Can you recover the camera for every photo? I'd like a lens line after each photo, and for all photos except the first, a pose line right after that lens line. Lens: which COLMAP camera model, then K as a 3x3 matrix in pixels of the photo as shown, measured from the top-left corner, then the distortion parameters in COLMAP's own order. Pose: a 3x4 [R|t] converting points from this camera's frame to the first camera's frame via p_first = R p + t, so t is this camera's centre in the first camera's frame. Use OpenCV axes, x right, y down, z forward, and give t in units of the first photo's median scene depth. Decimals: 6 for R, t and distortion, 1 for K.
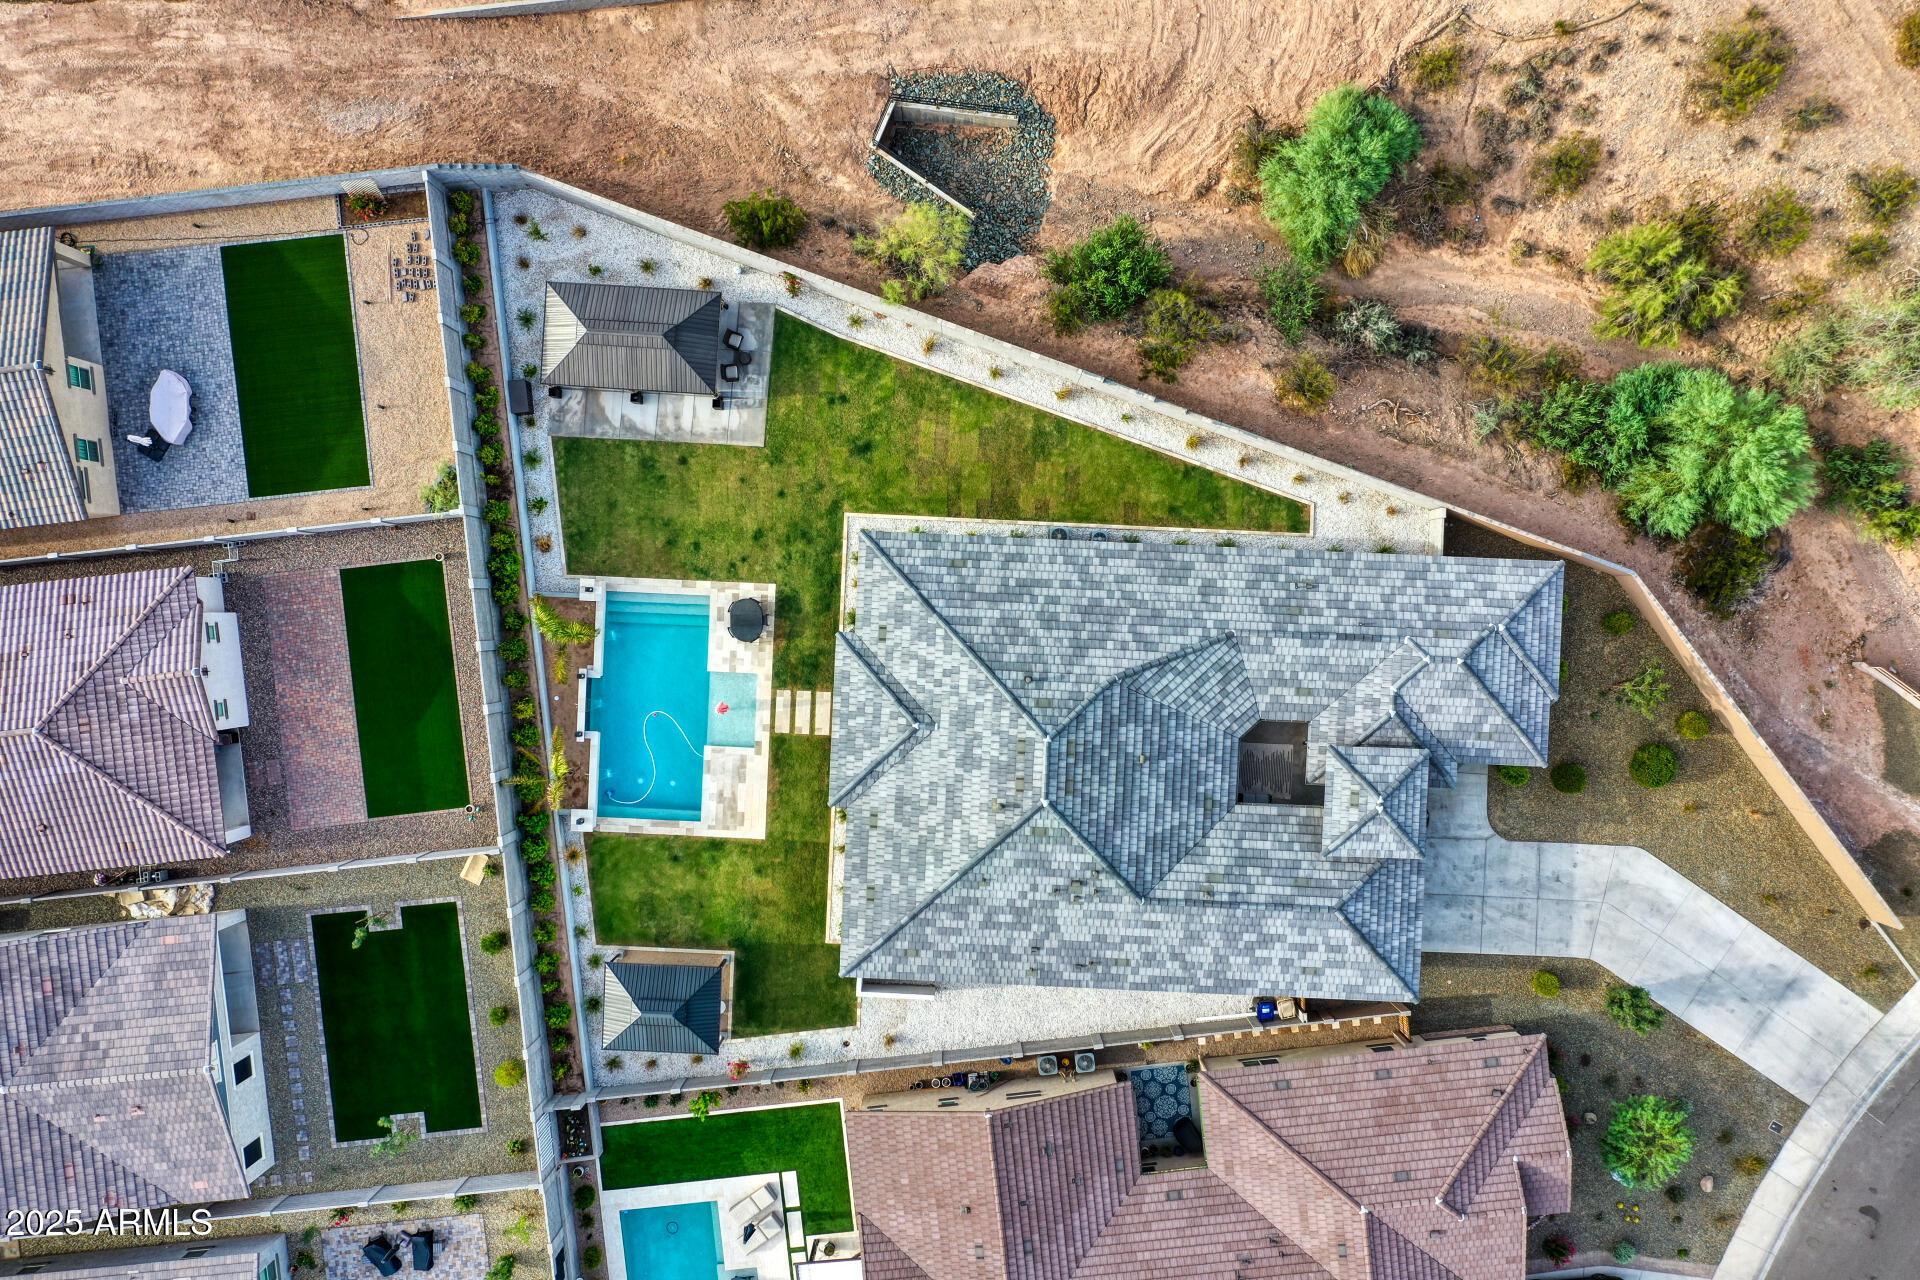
lens RADIAL K [[1509.3, 0, 960.0], [0, 1509.3, 640.0], [0, 0, 1]] dist [-0.001387, -0.006052]
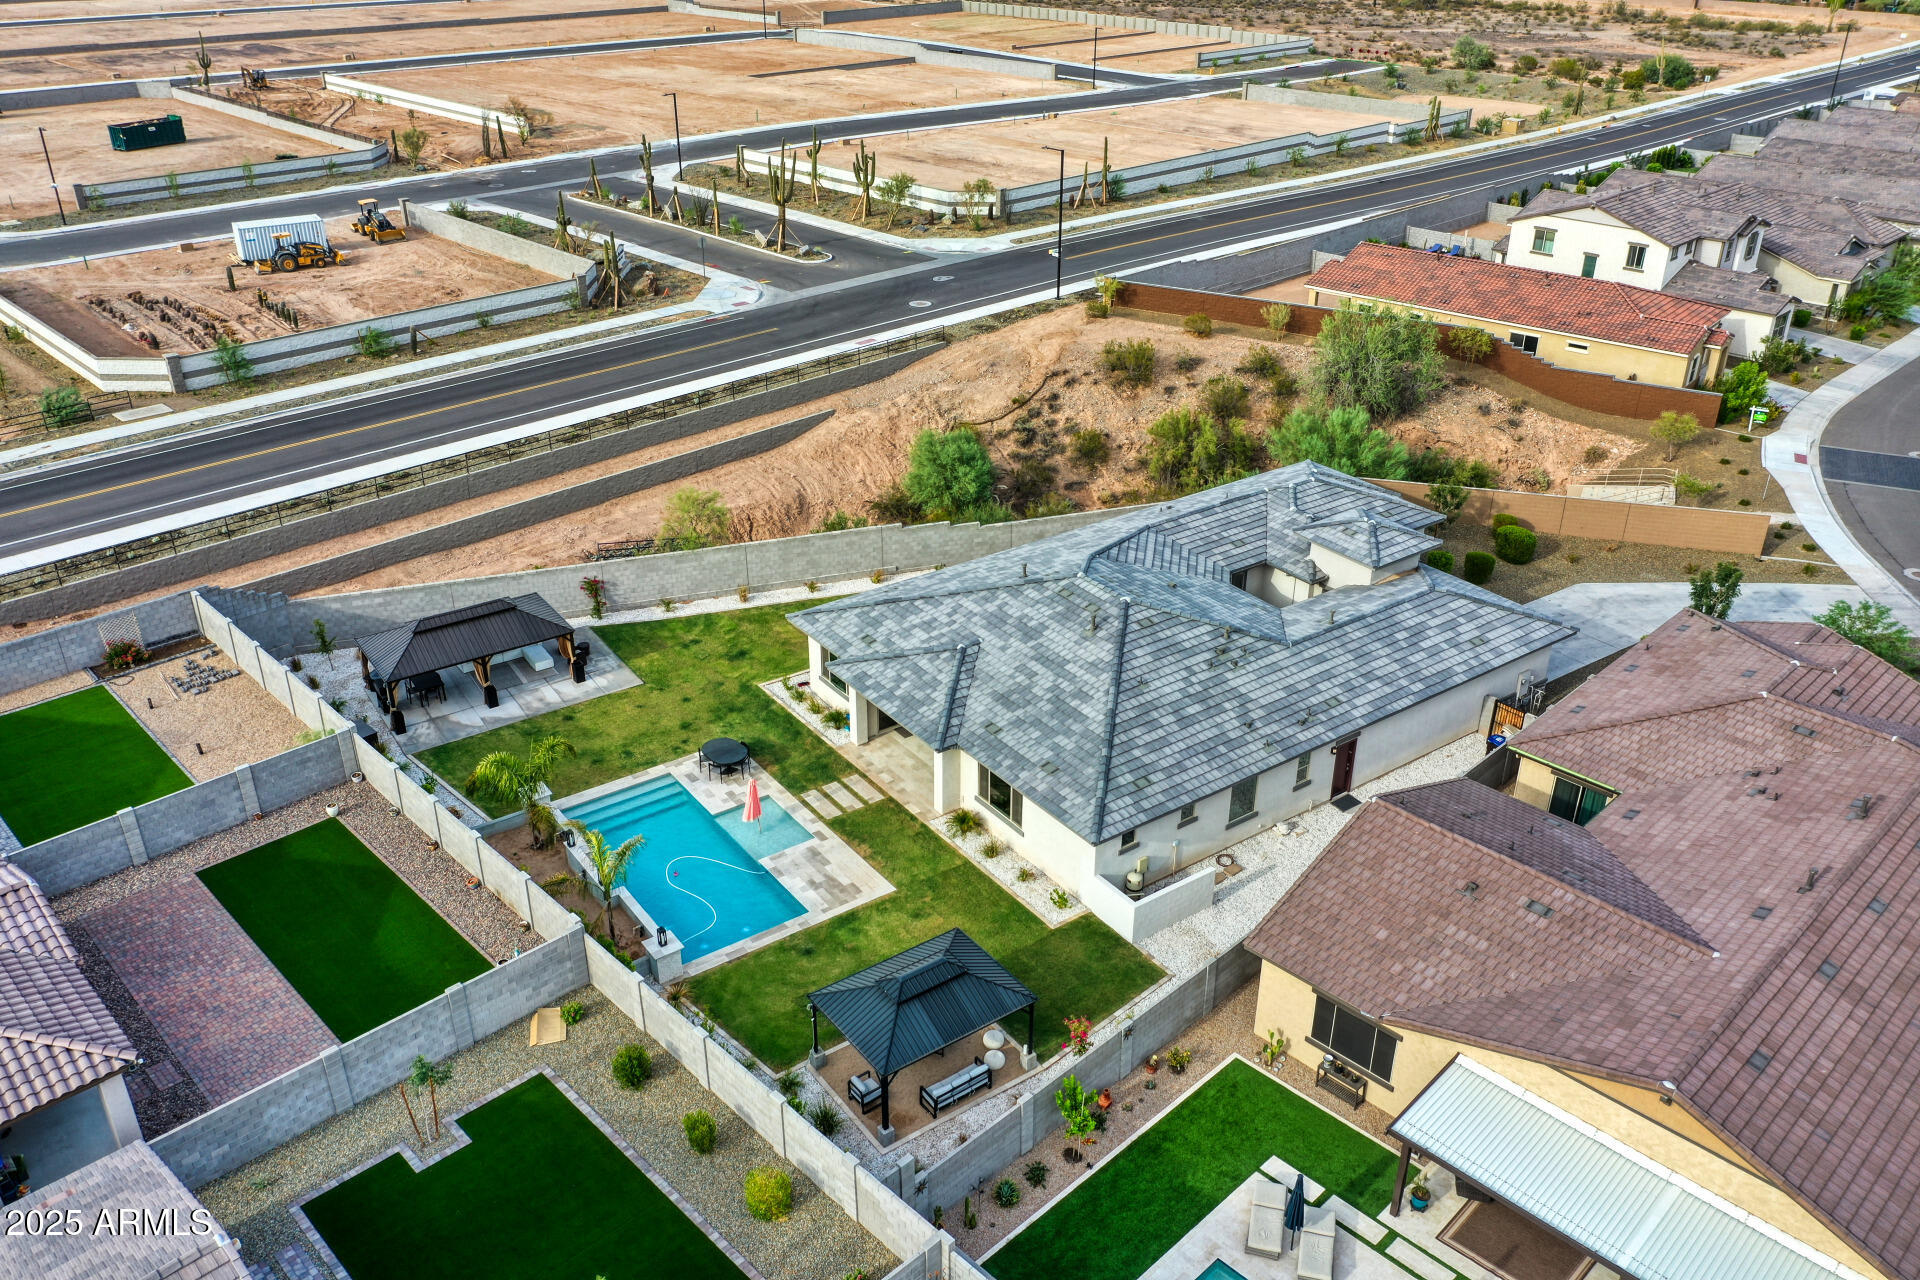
lens RADIAL K [[1509.3, 0, 960.0], [0, 1509.3, 640.0], [0, 0, 1]] dist [-0.001387, -0.006052]
pose [[0.786663, -0.286423, 0.546921, -0.471255], [0.617304, 0.350765, -0.704202, 0.624335], [0.009859, 0.891586, 0.452744, 0.563325]]
